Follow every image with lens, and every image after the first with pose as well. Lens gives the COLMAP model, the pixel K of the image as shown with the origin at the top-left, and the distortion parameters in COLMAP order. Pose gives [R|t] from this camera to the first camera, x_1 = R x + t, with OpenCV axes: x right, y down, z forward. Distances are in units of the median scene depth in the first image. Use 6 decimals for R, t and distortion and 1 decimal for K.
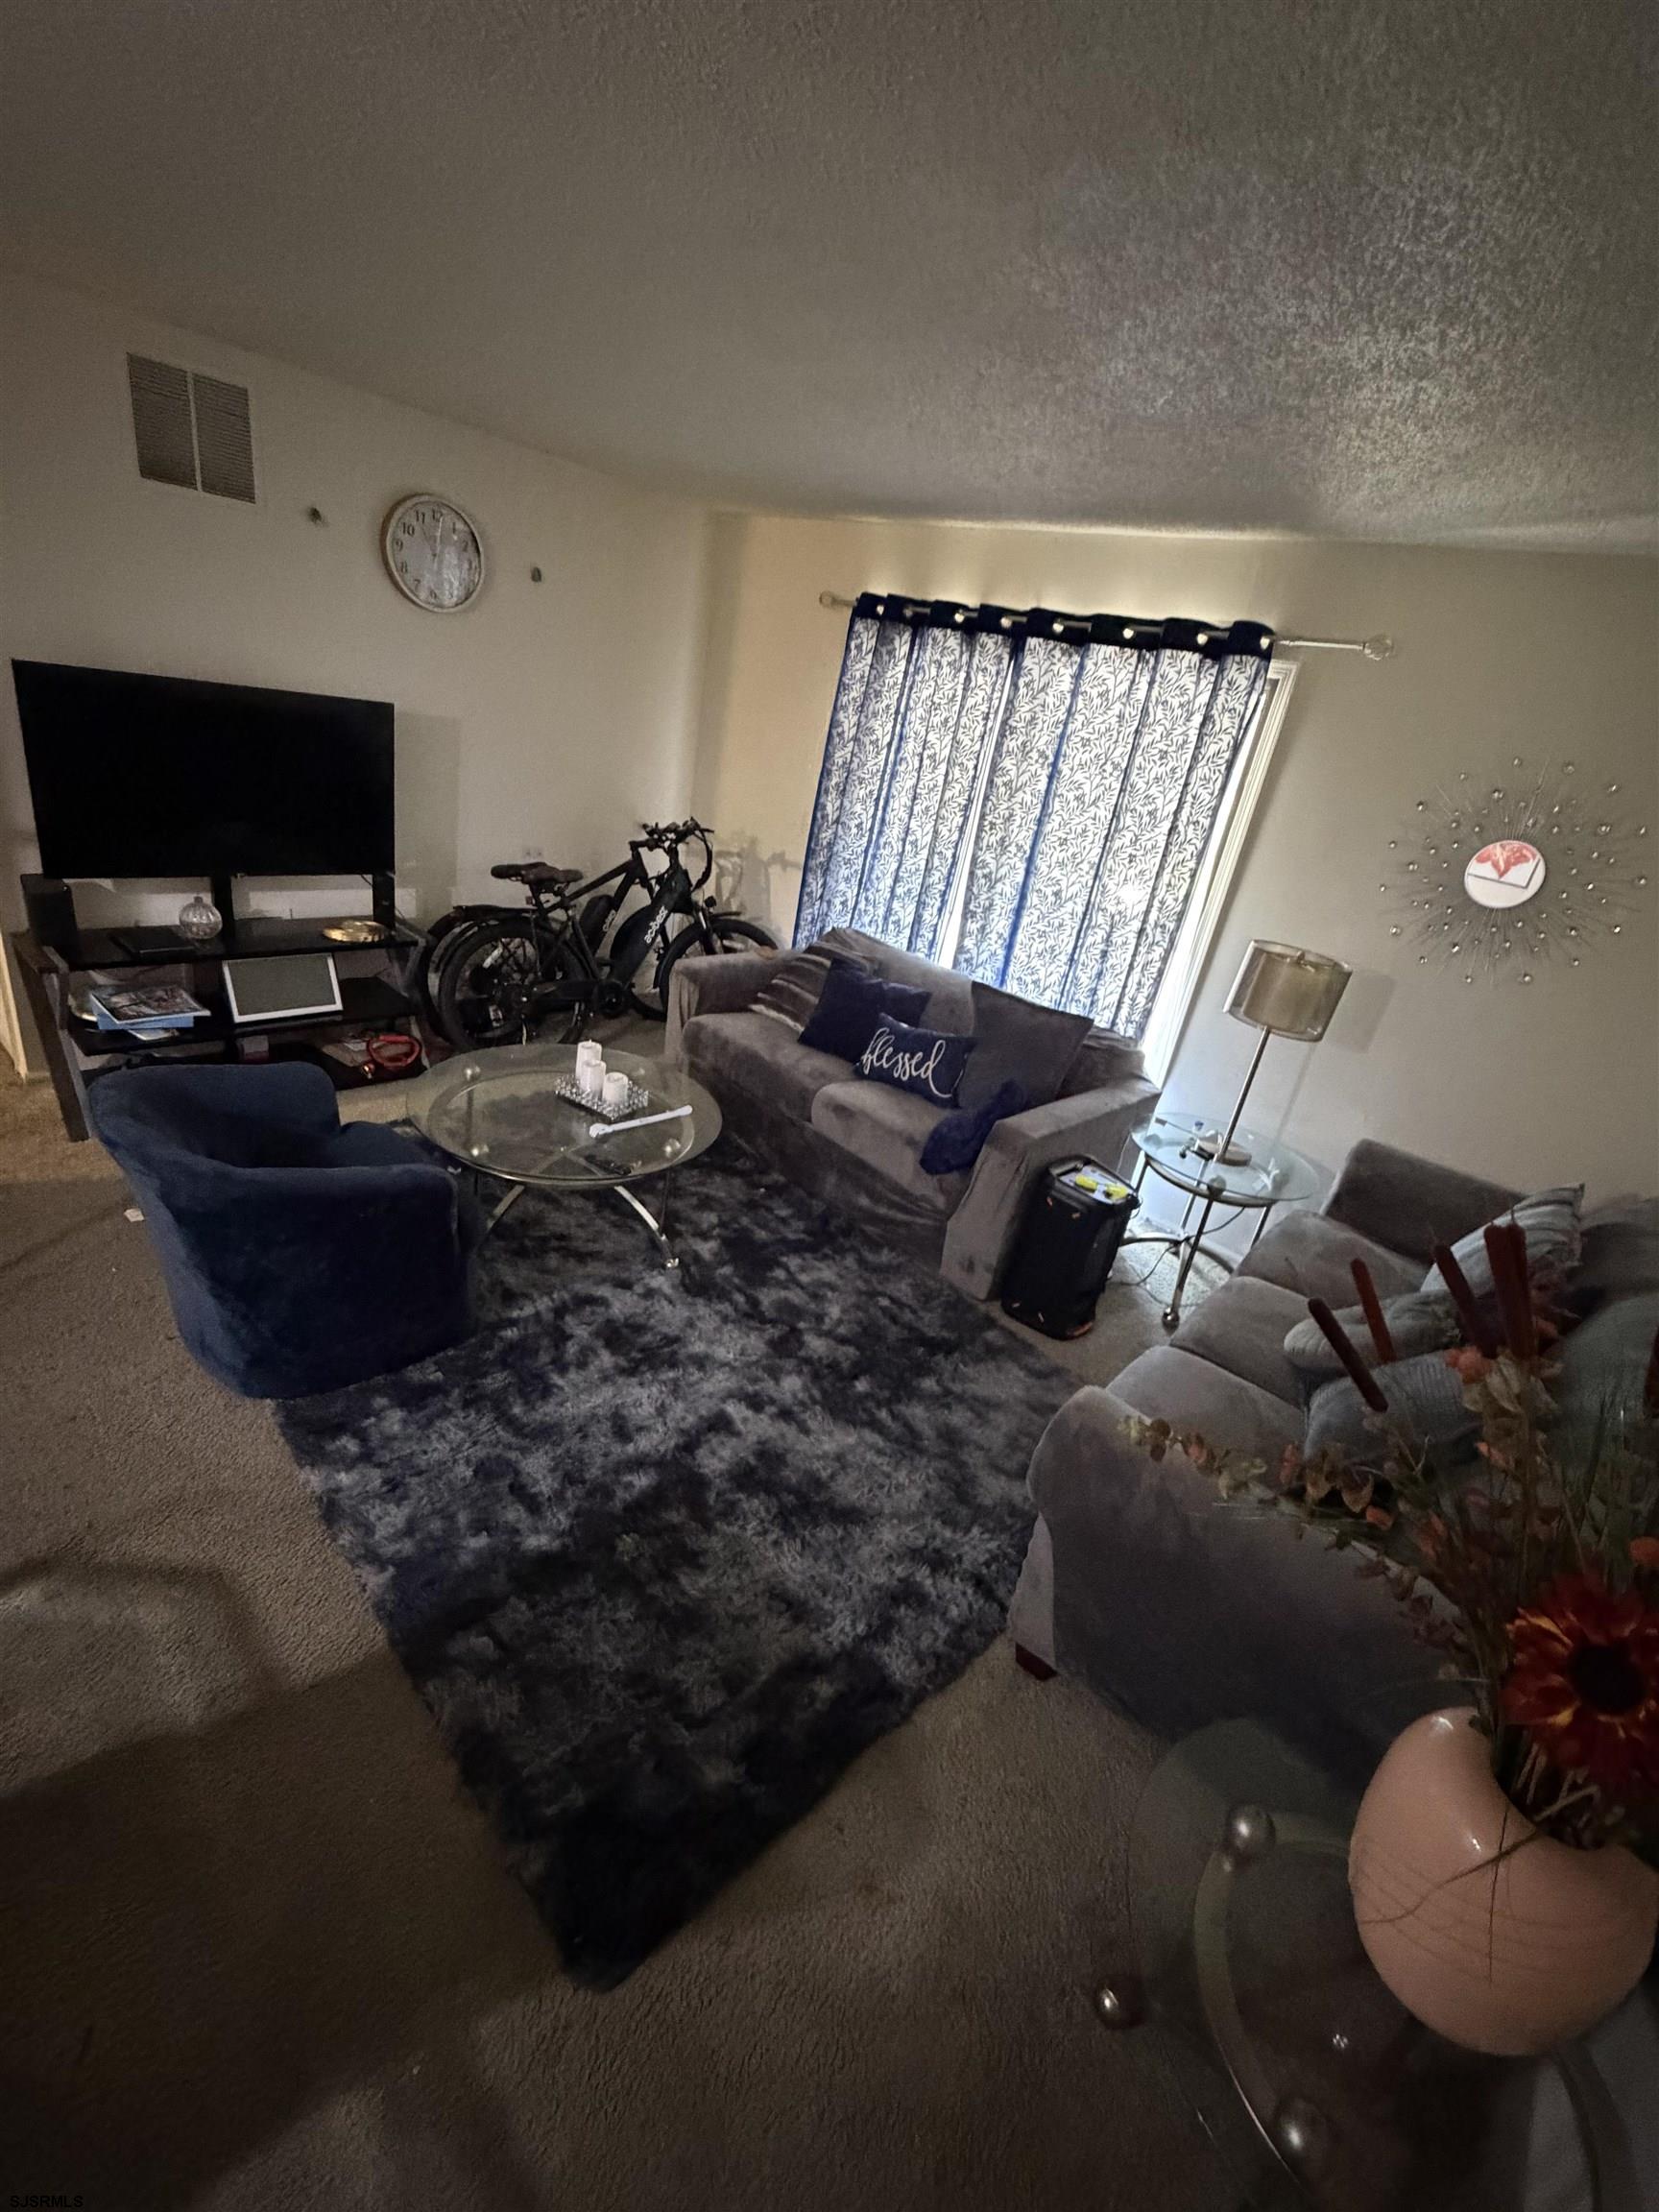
lens RADIAL K [[984.5, 0, 821.4], [0, 984.5, 1107.0], [0, 0, 1]] dist [0.000617, -0.000050]
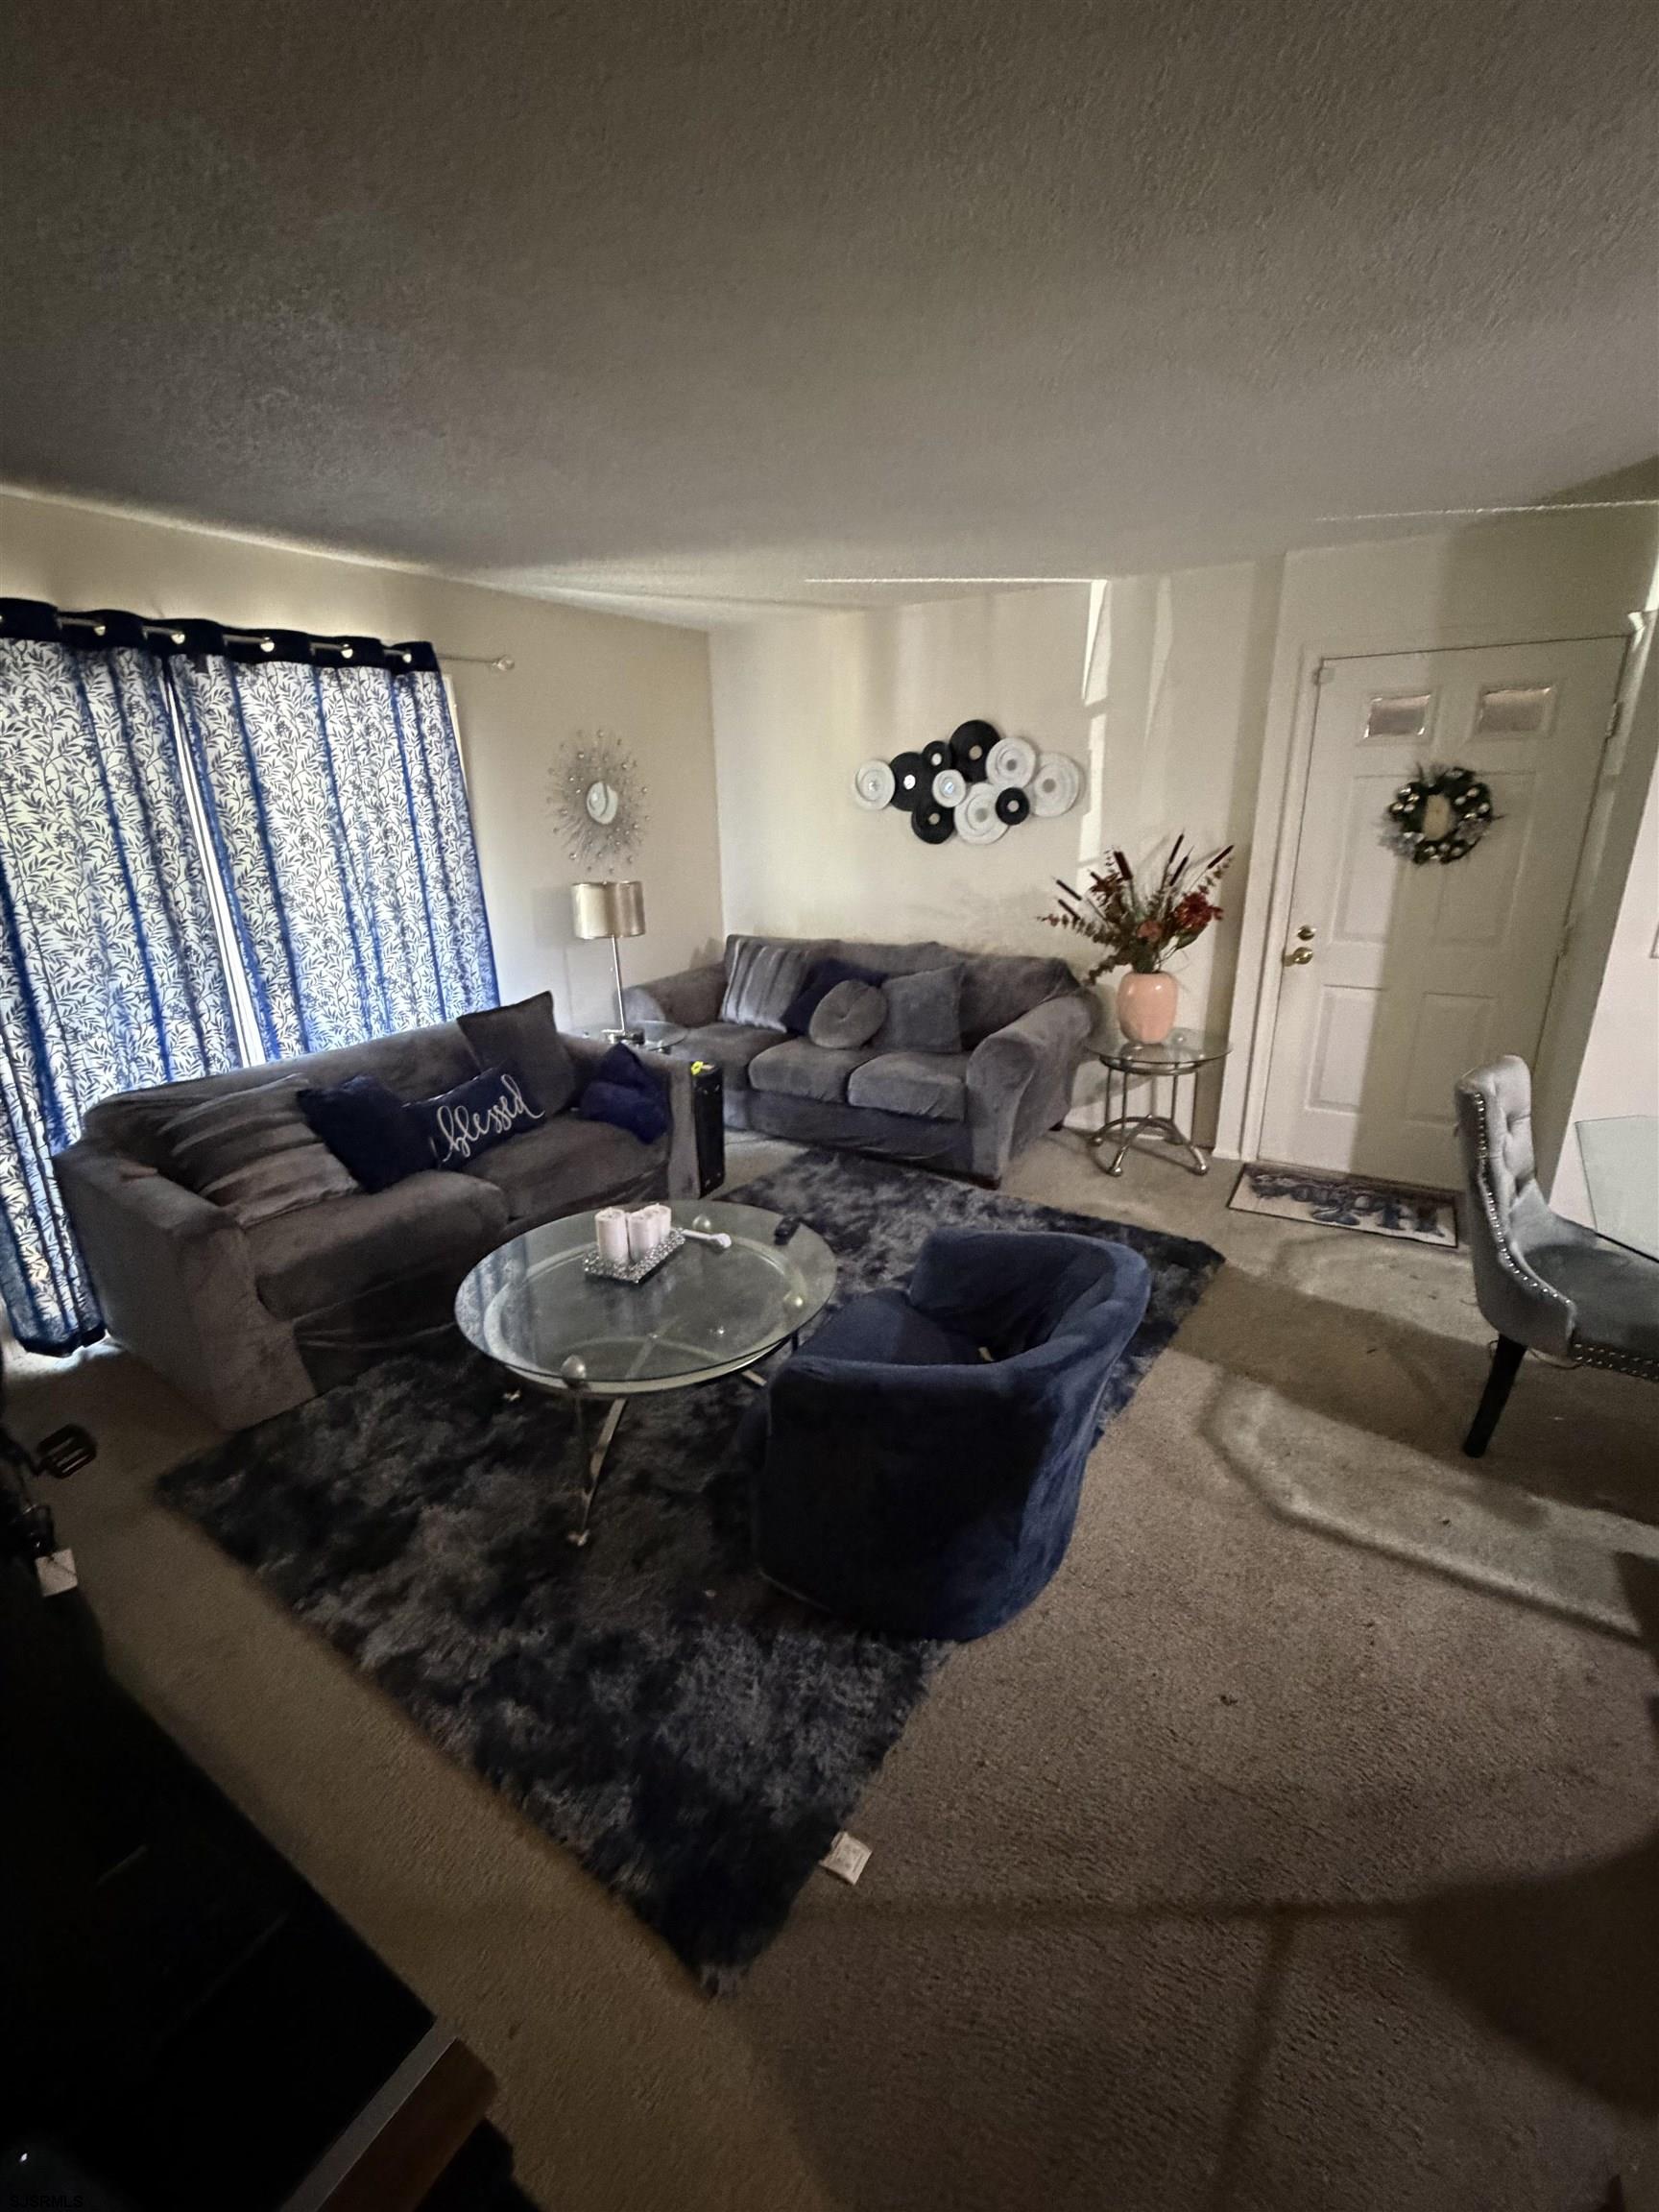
lens RADIAL K [[984.5, 0, 821.4], [0, 984.5, 1107.0], [0, 0, 1]] dist [0.000617, -0.000050]
pose [[-0.203130, -0.457561, 0.865665, -0.831479], [0.348212, 0.792545, 0.500620, -0.434069], [-0.915143, 0.403126, -0.001662, 0.722954]]
